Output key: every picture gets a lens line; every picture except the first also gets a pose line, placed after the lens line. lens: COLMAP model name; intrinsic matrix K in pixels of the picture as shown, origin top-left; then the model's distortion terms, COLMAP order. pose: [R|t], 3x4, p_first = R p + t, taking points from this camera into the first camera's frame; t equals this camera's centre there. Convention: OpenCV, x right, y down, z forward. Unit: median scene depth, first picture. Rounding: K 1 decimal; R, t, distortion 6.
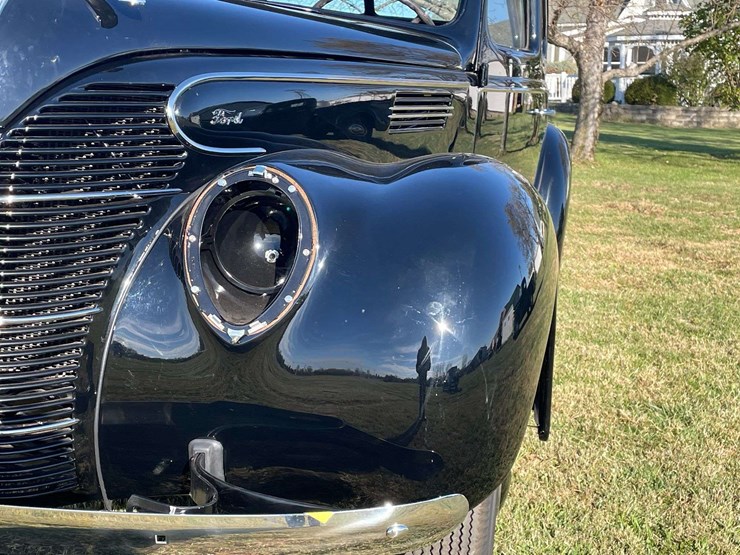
lens RADIAL K [[1032.6, 0, 370.0], [0, 1032.6, 277.5], [0, 0, 1]] dist [0.007253, 0.112239]
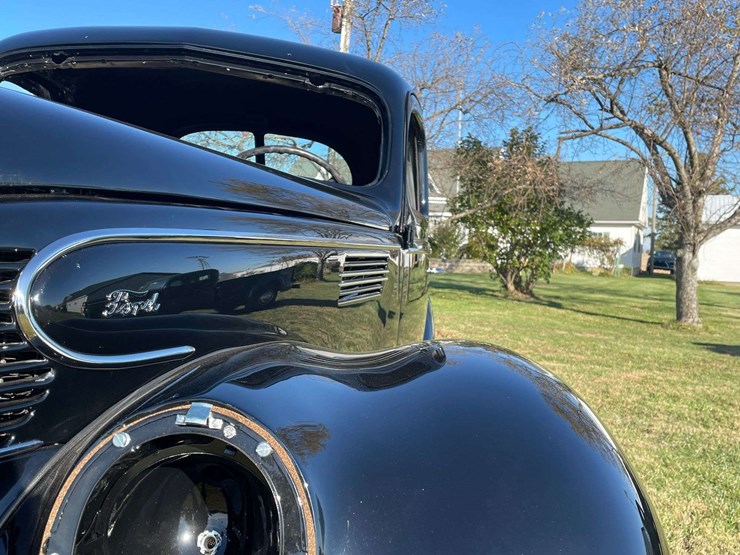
lens RADIAL K [[760.2, 0, 370.0], [0, 760.2, 277.5], [0, 0, 1]] dist [0.079750, -0.135621]
pose [[0.985568, -0.002432, 0.169260, -0.082607], [0.026181, 0.990055, -0.138221, -0.109904], [-0.167240, 0.140657, 0.975831, 0.574642]]
